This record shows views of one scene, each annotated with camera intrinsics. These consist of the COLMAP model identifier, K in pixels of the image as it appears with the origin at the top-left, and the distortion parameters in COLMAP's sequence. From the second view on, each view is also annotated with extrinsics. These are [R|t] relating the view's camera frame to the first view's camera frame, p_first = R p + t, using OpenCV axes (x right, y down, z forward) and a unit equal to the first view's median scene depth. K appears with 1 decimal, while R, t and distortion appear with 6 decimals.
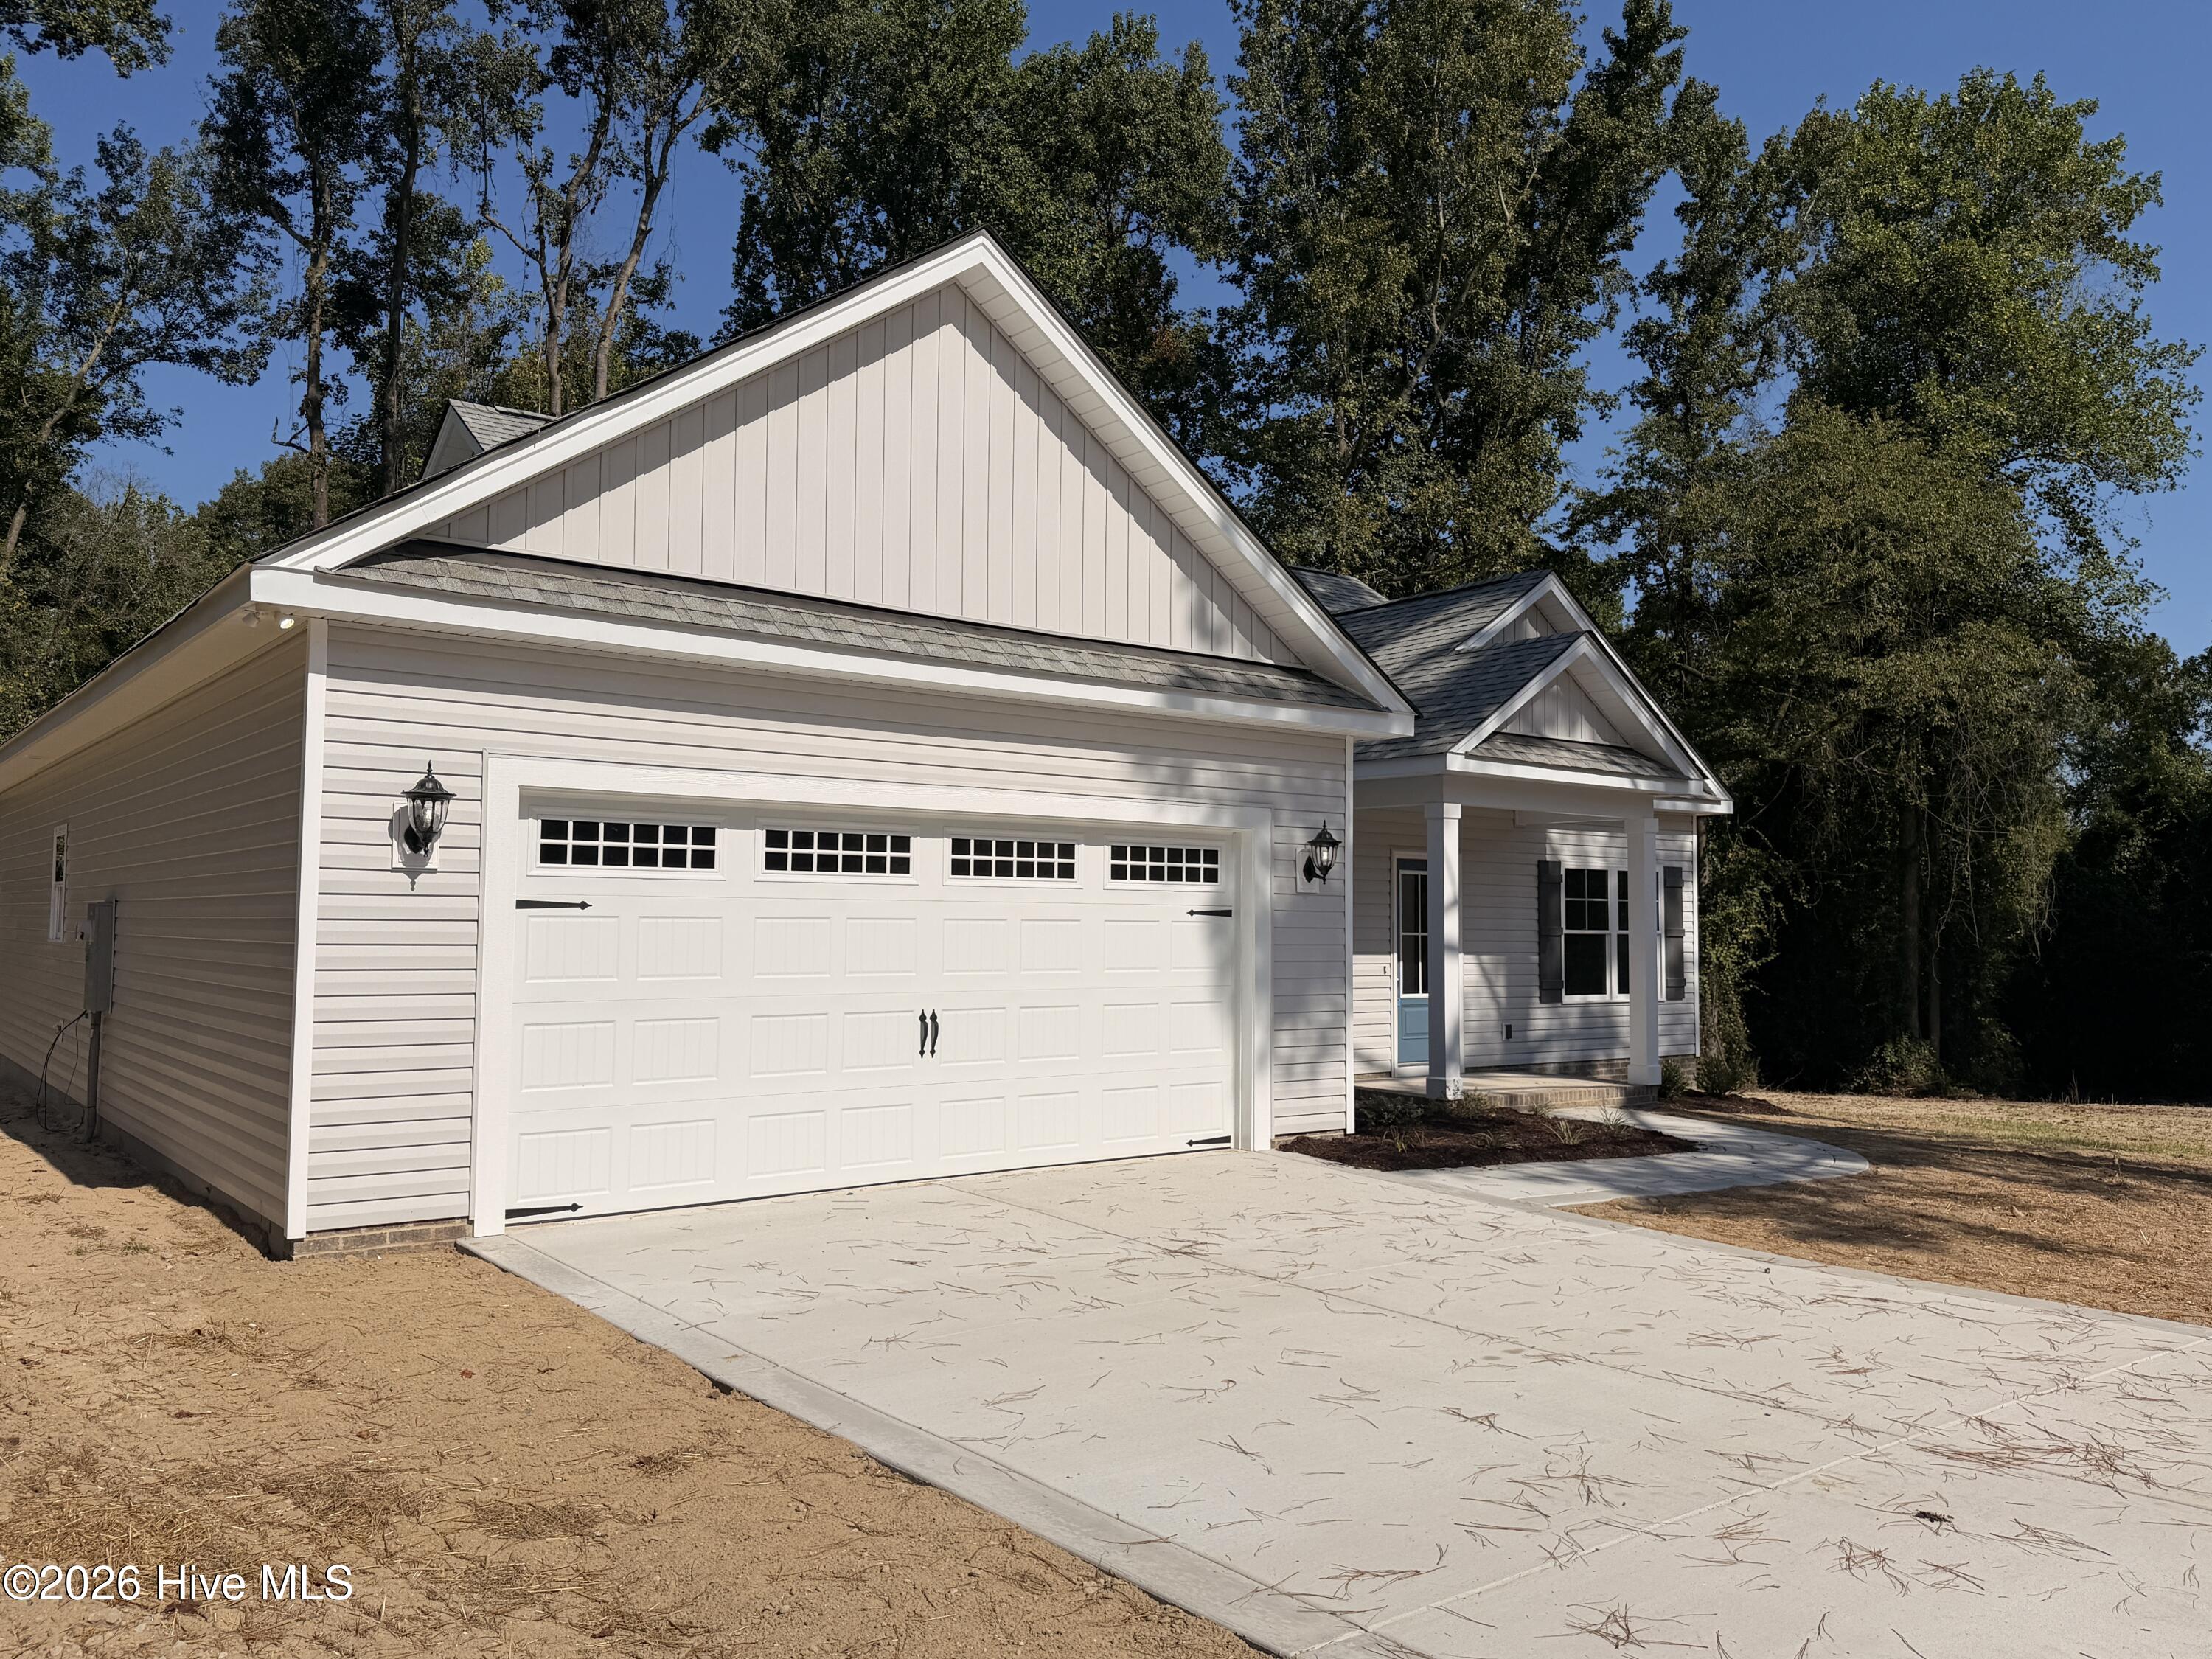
lens RADIAL K [[1680.6, 0, 1108.7], [0, 1680.6, 820.8], [0, 0, 1]] dist [0.059177, -0.077226]
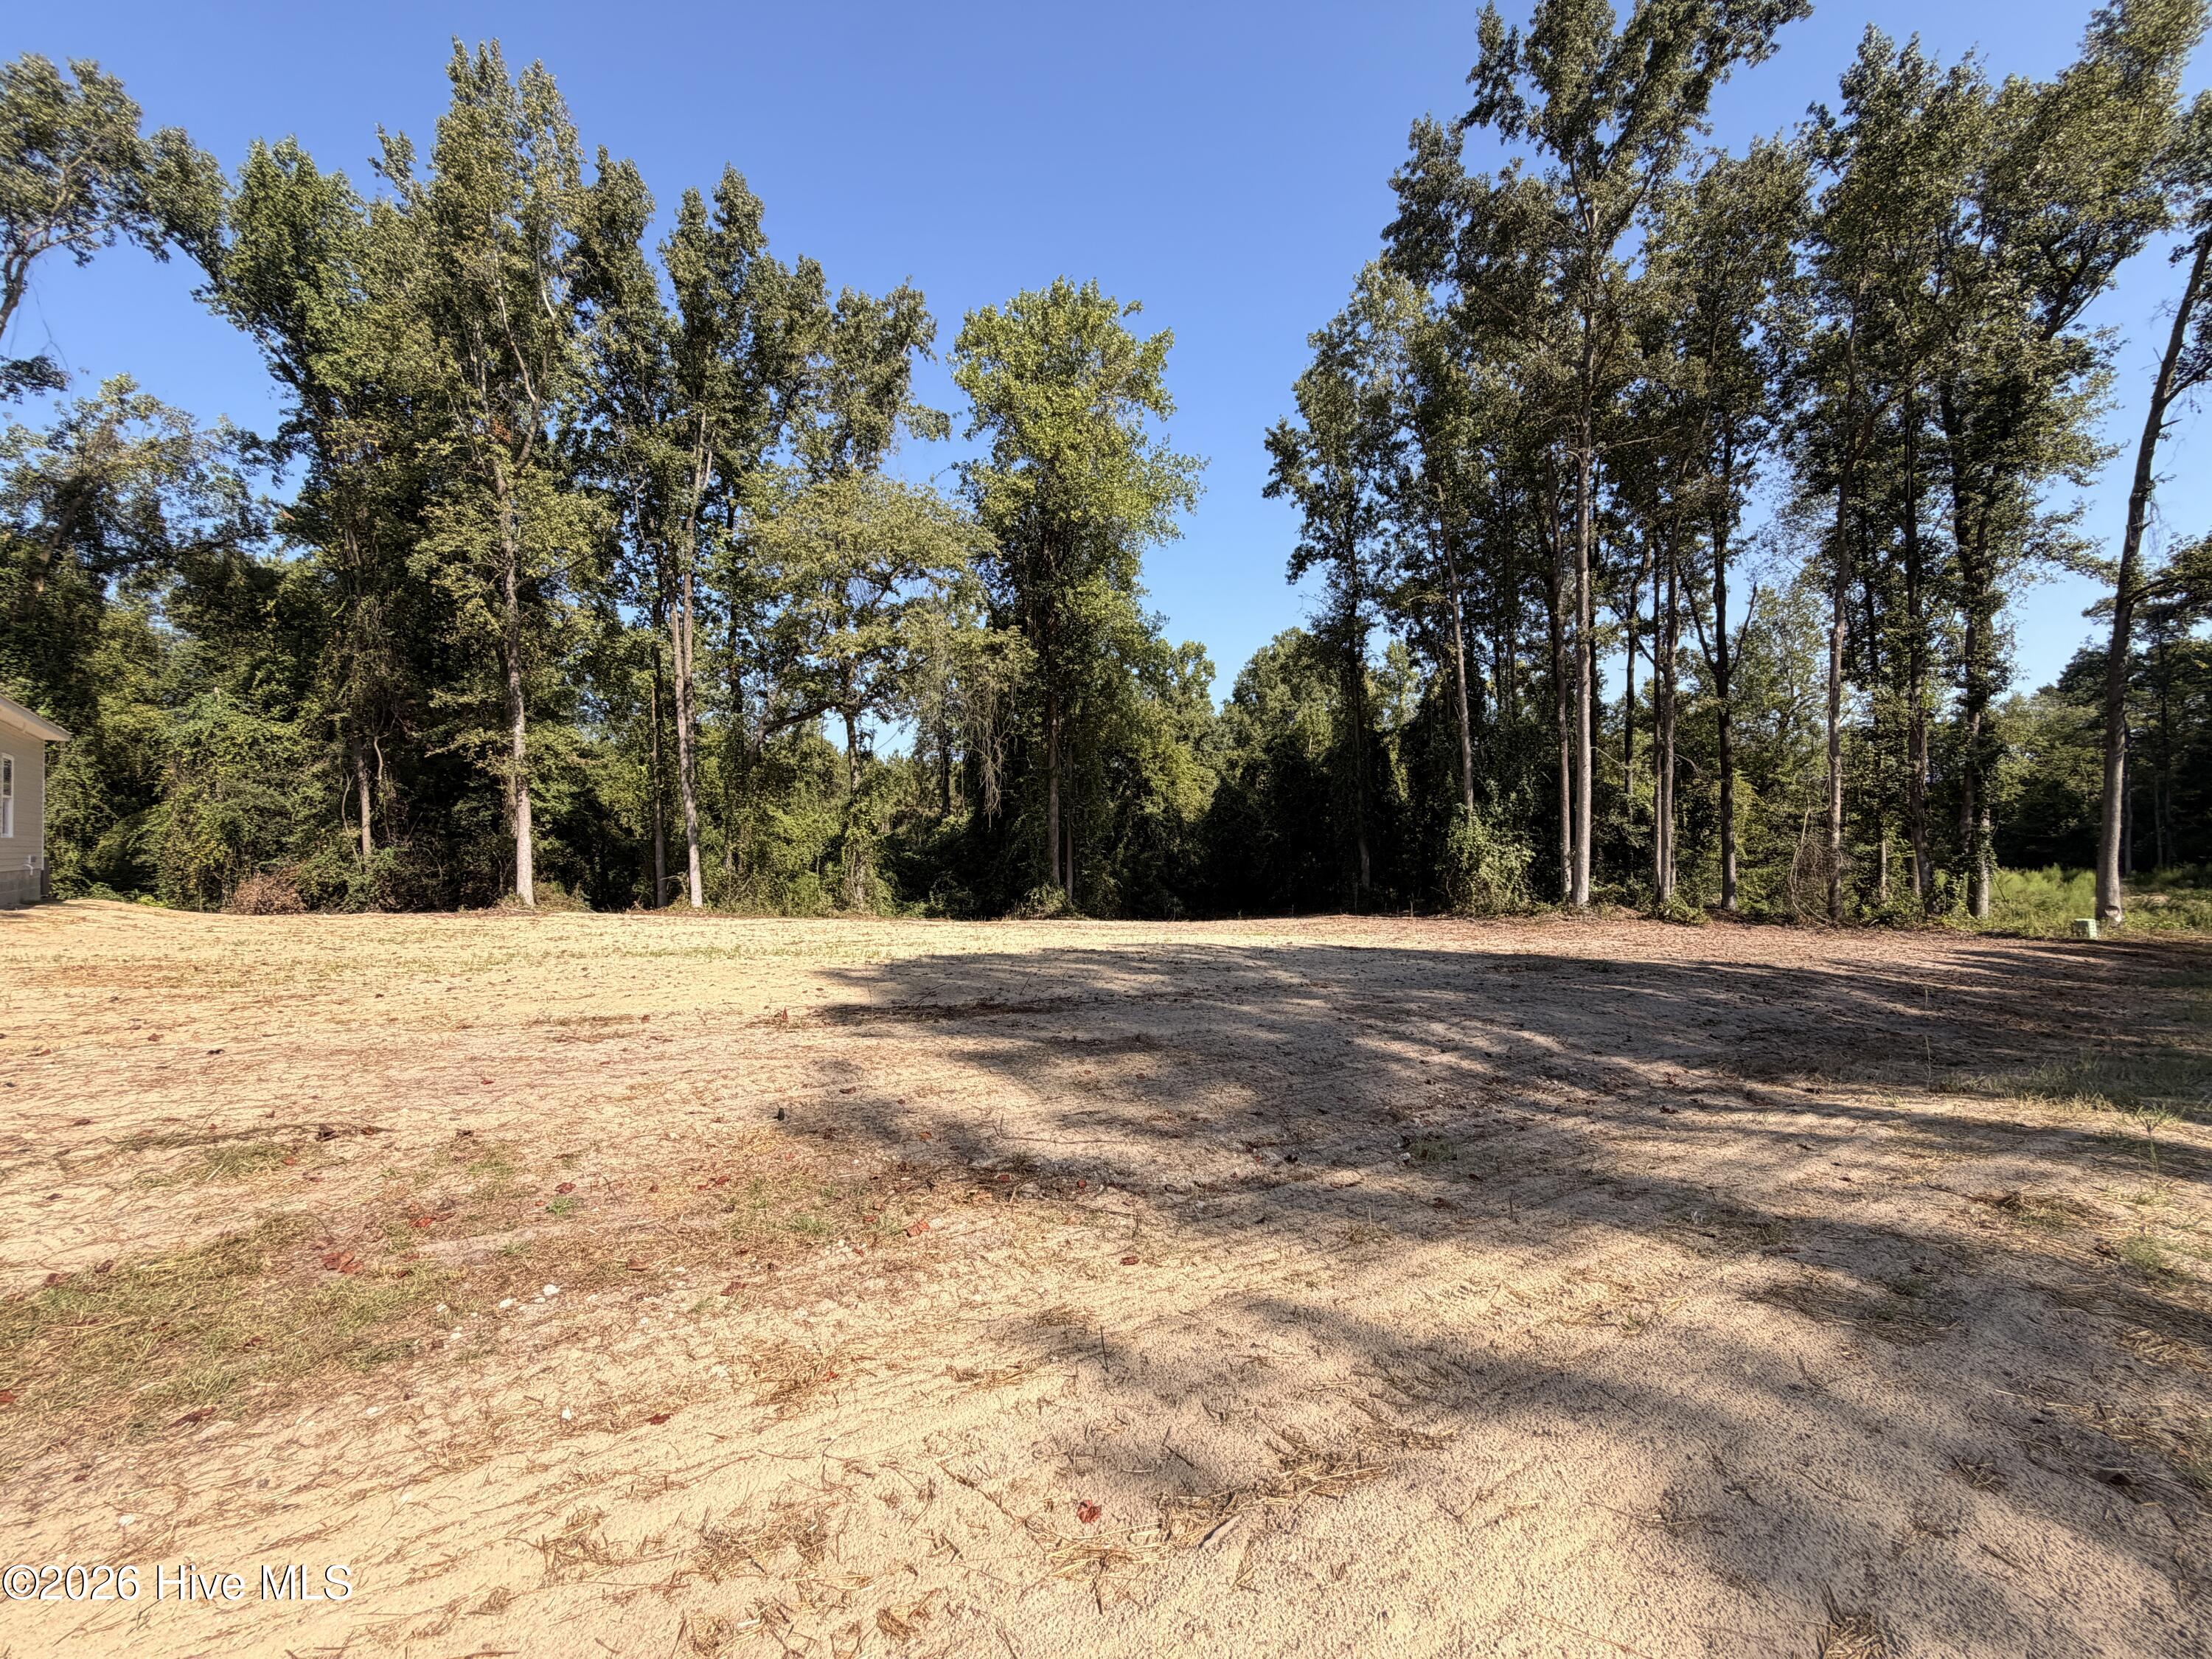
lens RADIAL K [[886.4, 0, 1106.0], [0, 886.4, 826.9], [0, 0, 1]] dist [-0.000302, 0.000402]
pose [[0.995756, -0.017687, 0.090315, 1.815453], [0.013610, 0.998869, 0.045557, 0.135192], [-0.091019, -0.044135, 0.994871, 0.562108]]
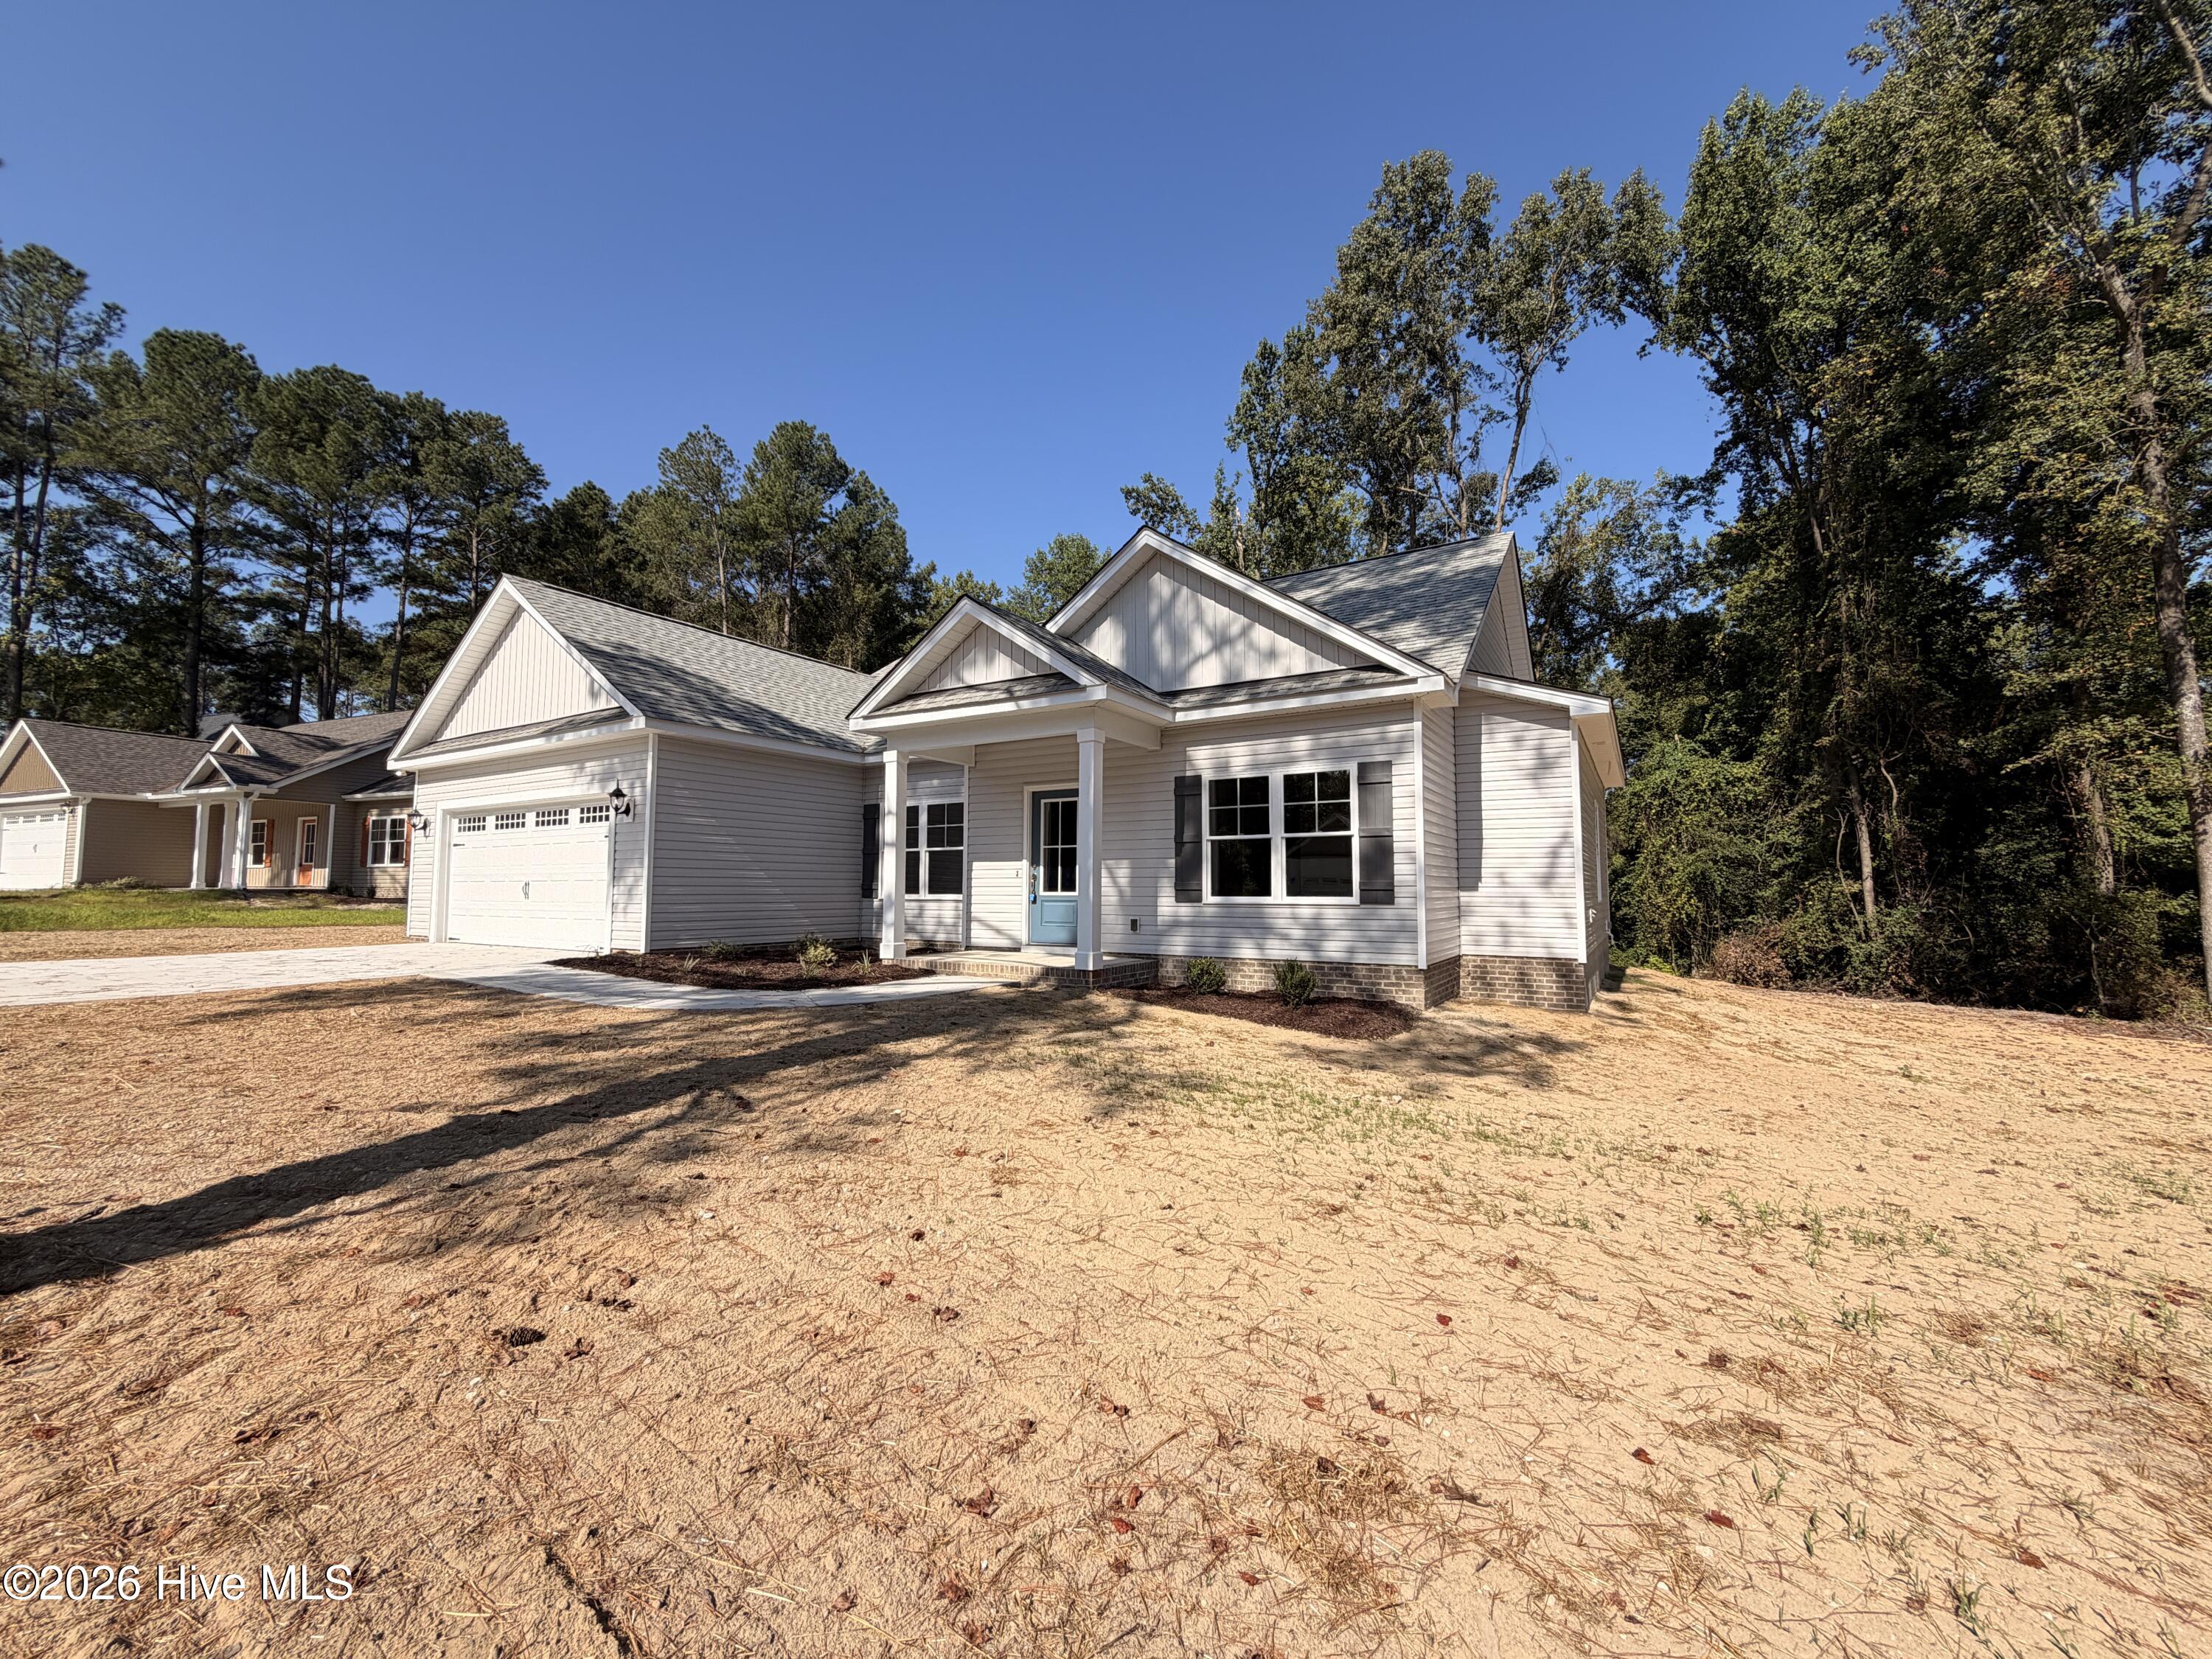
lens RADIAL K [[886.4, 0, 1099.6], [0, 886.4, 826.9], [0, 0, 1]] dist [-0.000302, 0.000402]
pose [[0.343791, -0.077376, -0.935853, 1.132562], [0.057595, 0.996461, -0.061229, 0.128738], [0.937278, -0.032850, 0.347030, 1.062347]]
